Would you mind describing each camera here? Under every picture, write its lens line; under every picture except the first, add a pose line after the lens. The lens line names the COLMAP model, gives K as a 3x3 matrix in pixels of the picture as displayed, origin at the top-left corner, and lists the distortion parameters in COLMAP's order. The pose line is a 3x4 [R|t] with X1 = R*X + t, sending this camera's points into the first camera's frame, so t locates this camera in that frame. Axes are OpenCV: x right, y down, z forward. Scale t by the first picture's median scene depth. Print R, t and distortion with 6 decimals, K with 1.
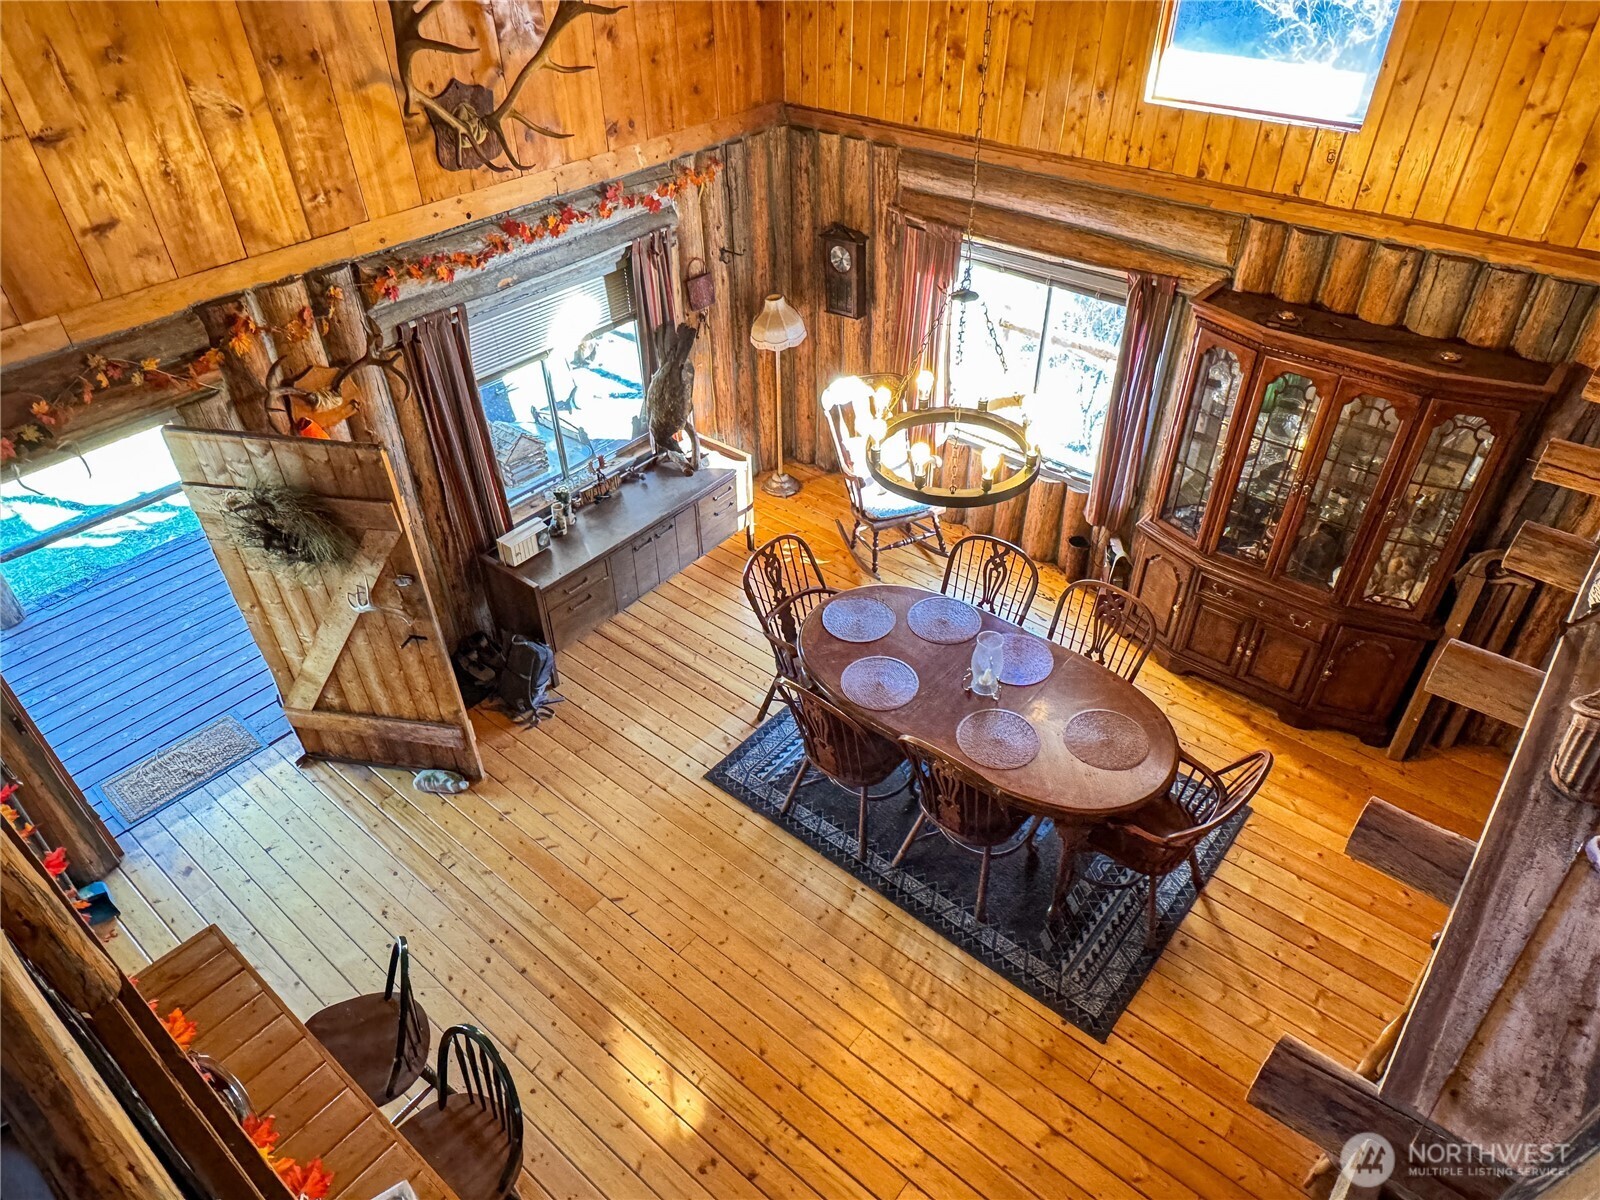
lens RADIAL K [[1023.6, 0, 802.6], [0, 1023.6, 606.9], [0, 0, 1]] dist [-0.010211, -0.000593]
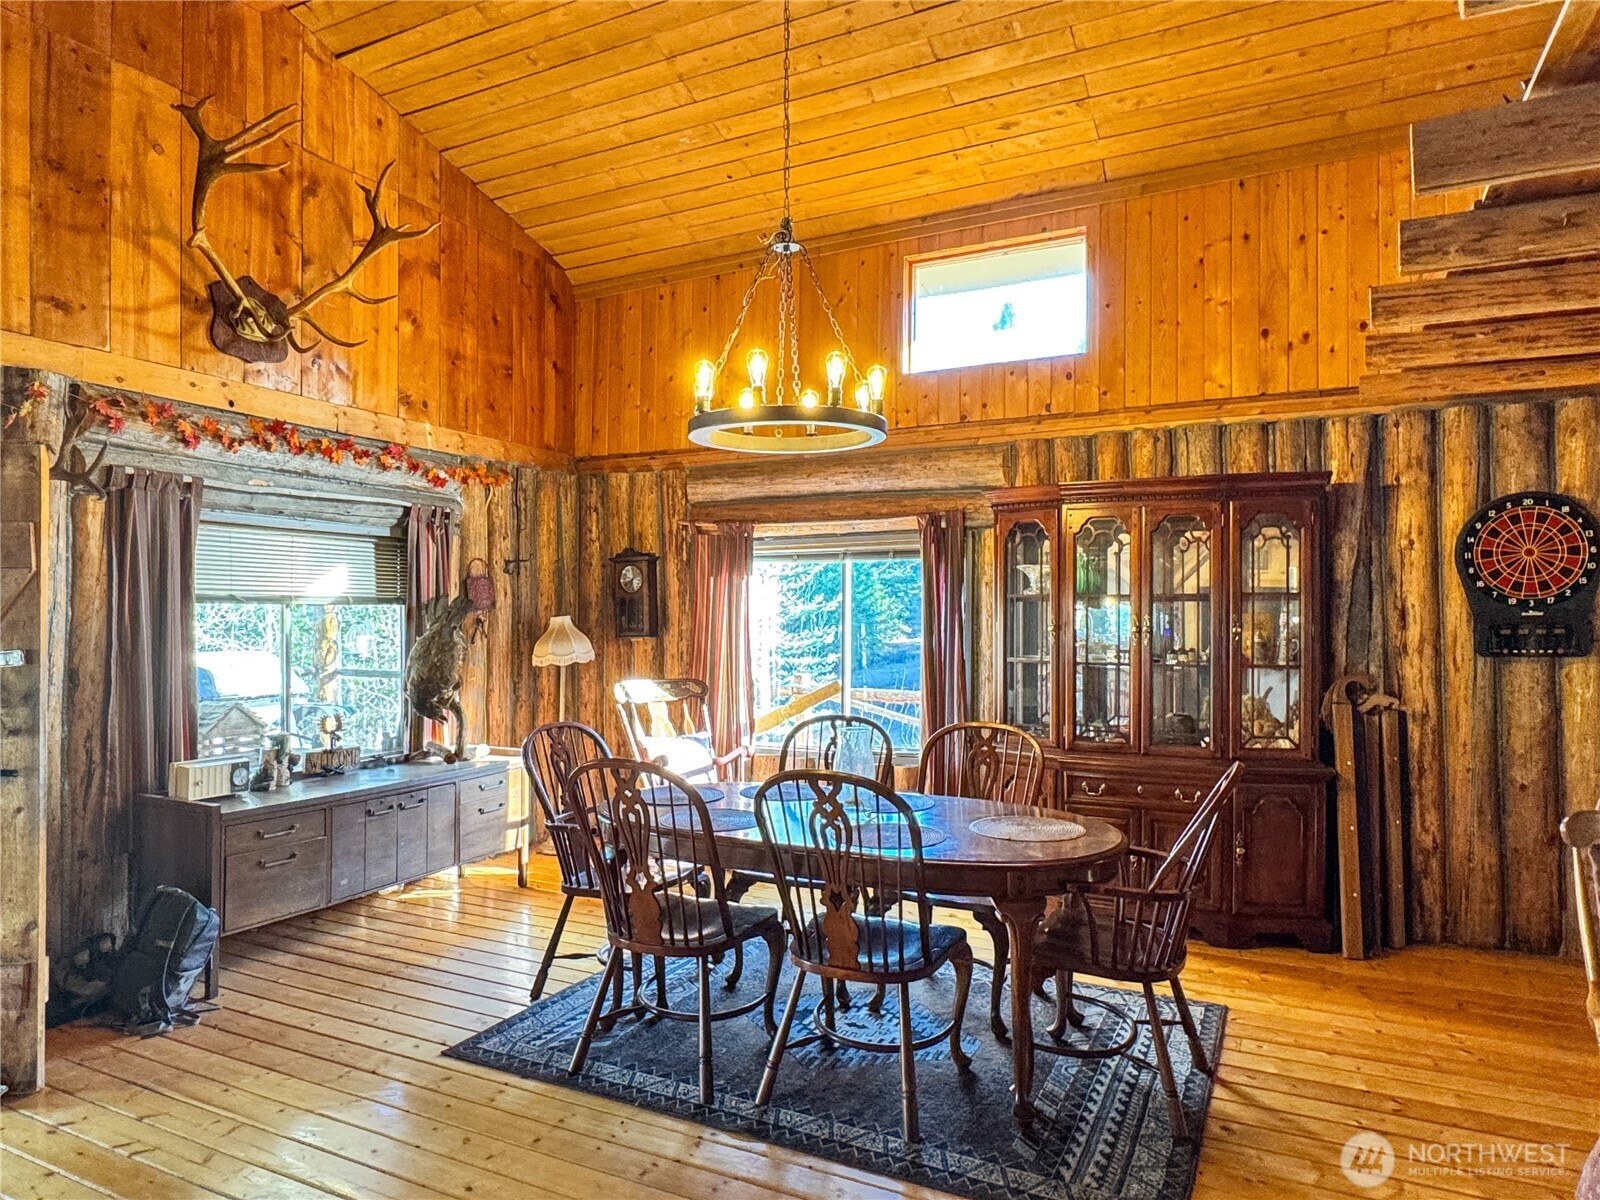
lens RADIAL K [[995.2, 0, 808.3], [0, 995.2, 603.6], [0, 0, 1]] dist [-0.009497, 0.004063]
pose [[0.972246, 0.017328, 0.233317, -0.021946], [0.135396, 0.771620, -0.621506, 0.325275], [-0.190802, 0.635847, 0.747859, 0.290713]]
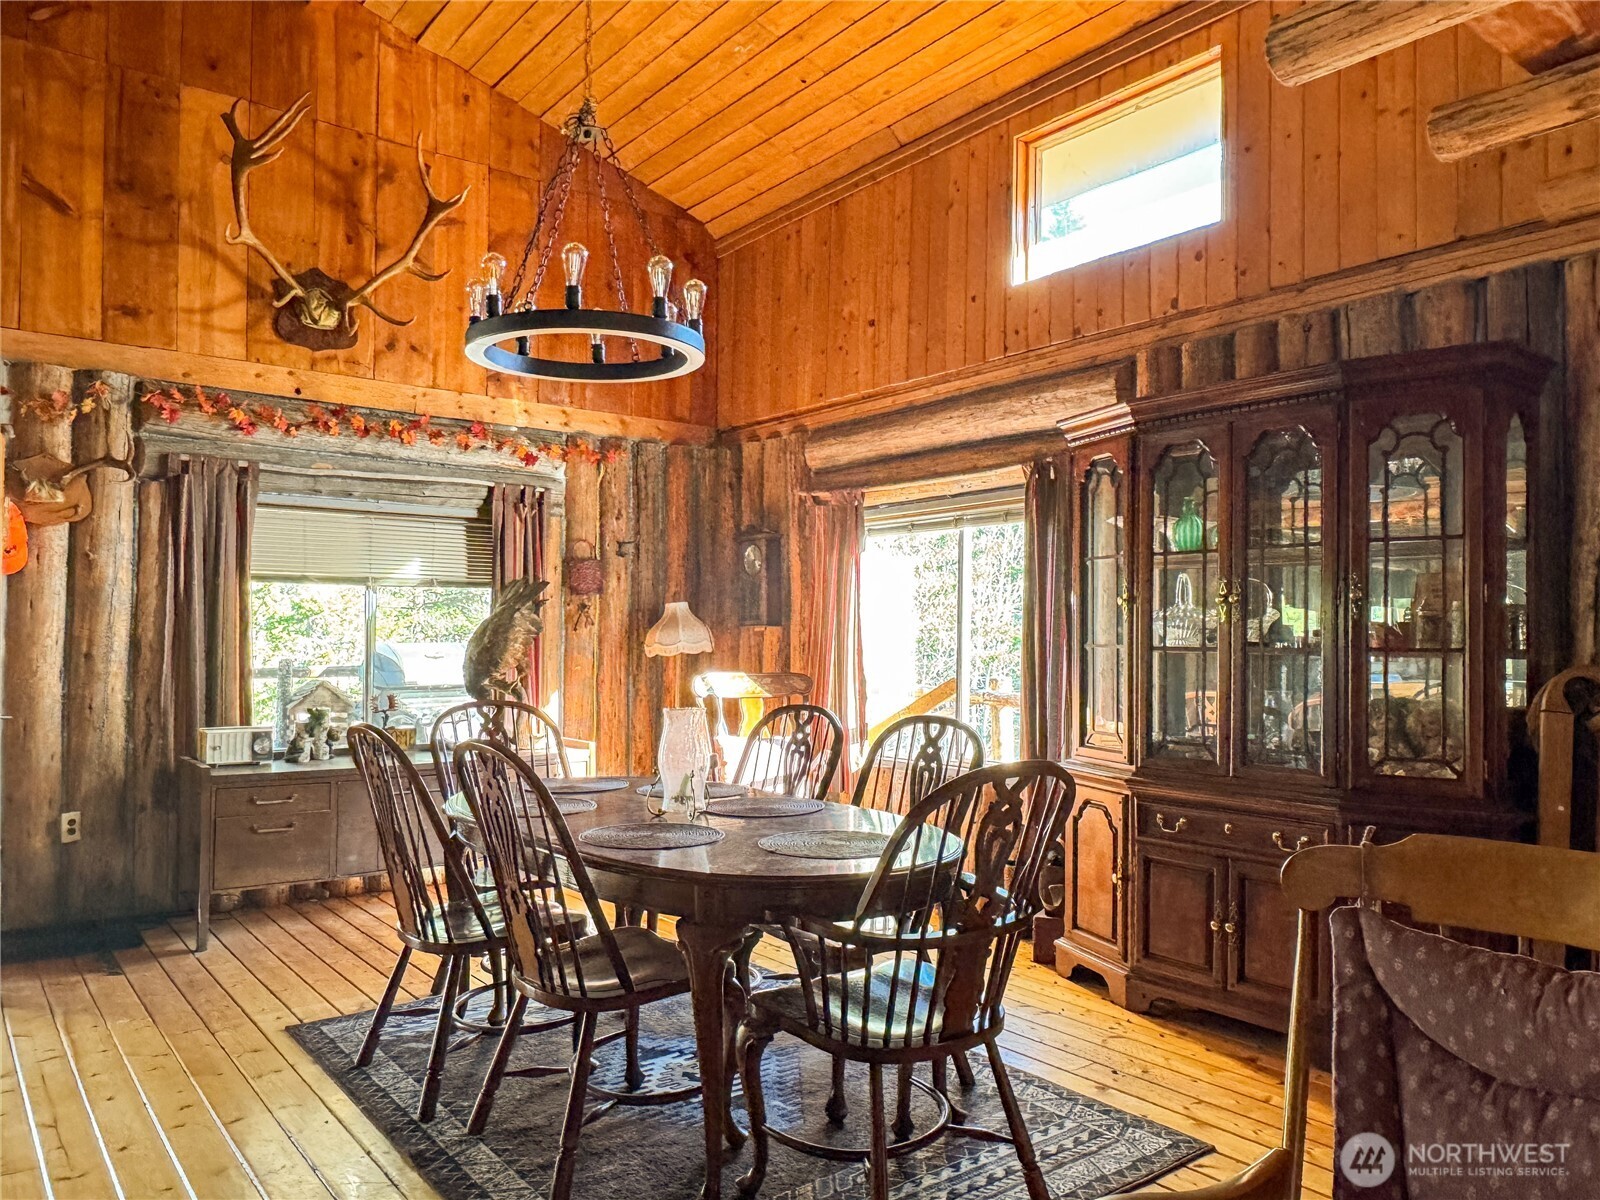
lens RADIAL K [[1135.0, 0, 805.0], [0, 1135.0, 606.4], [0, 0, 1]] dist [0.000472, -0.000966]
pose [[0.978237, 0.012127, -0.207137, 0.308022], [-0.143014, 0.762690, -0.630754, 0.319864], [0.150332, 0.646650, 0.747826, 0.339891]]
